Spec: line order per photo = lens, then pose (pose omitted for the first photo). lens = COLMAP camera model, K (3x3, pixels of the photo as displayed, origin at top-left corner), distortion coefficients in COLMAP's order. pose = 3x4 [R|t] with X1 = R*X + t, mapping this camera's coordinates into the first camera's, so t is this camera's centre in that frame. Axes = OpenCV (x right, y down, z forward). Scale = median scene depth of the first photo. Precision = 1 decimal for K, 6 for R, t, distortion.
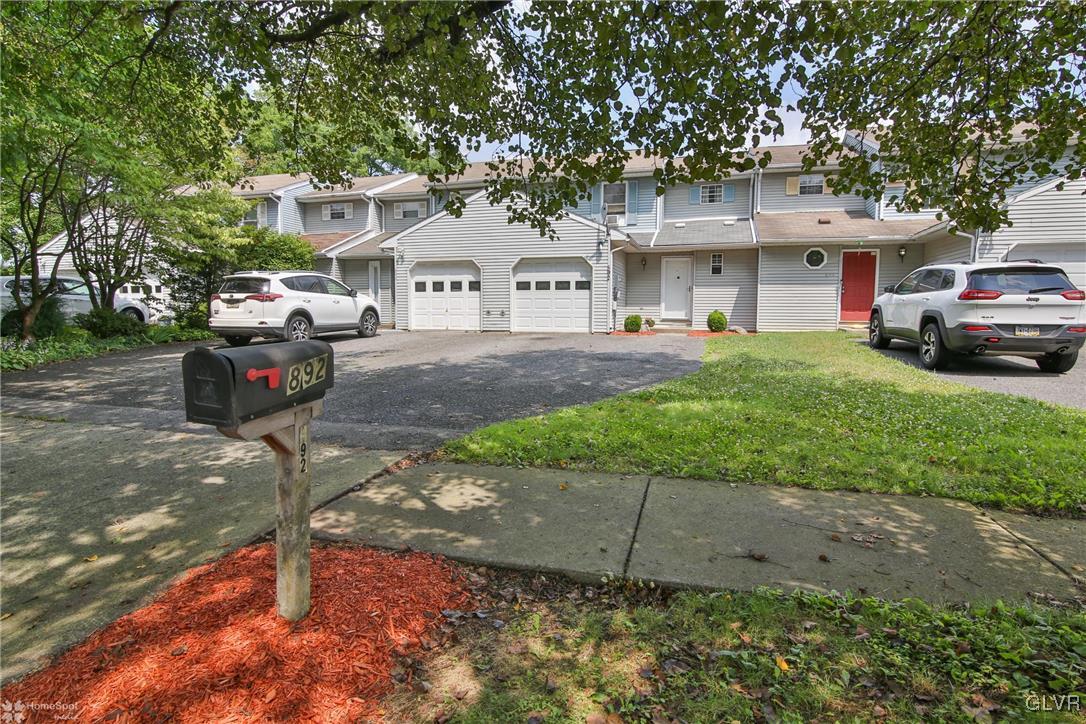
lens RADIAL K [[568.1, 0, 544.3], [0, 568.1, 362.3], [0, 0, 1]] dist [-0.016049, 0.000315]
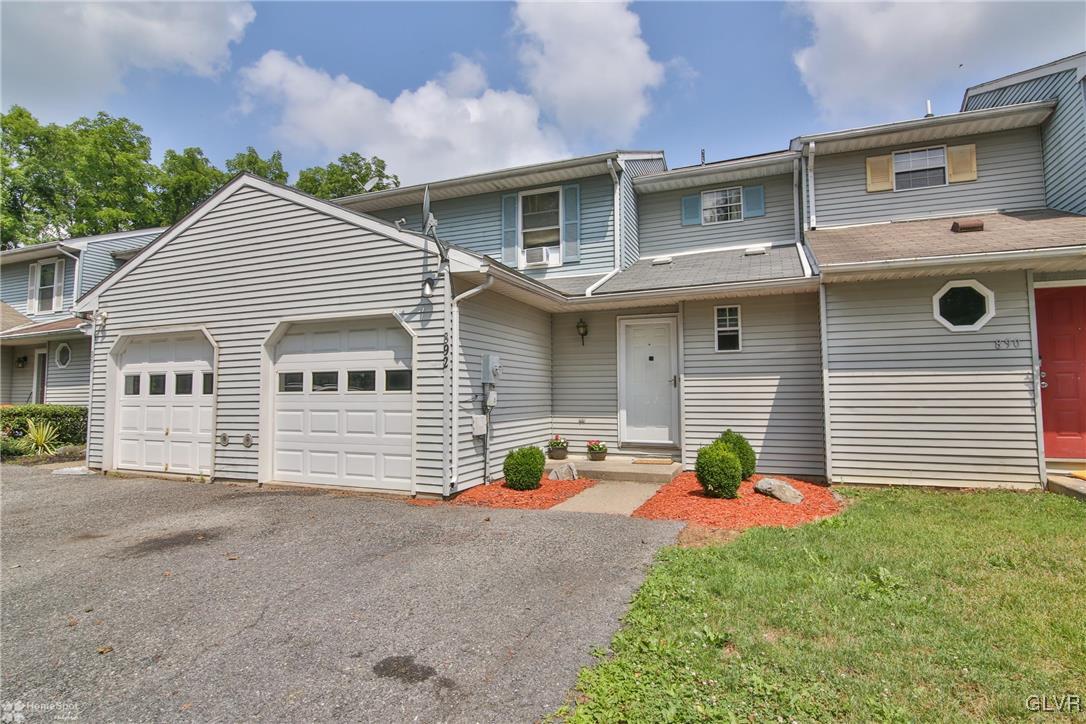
lens RADIAL K [[568.1, 0, 543.3], [0, 568.1, 361.2], [0, 0, 1]] dist [-0.016049, 0.000315]
pose [[0.994879, -0.017018, -0.099629, 0.206141], [0.002121, 0.989021, -0.147760, -0.080197], [0.101050, 0.146792, 0.983992, 0.547227]]
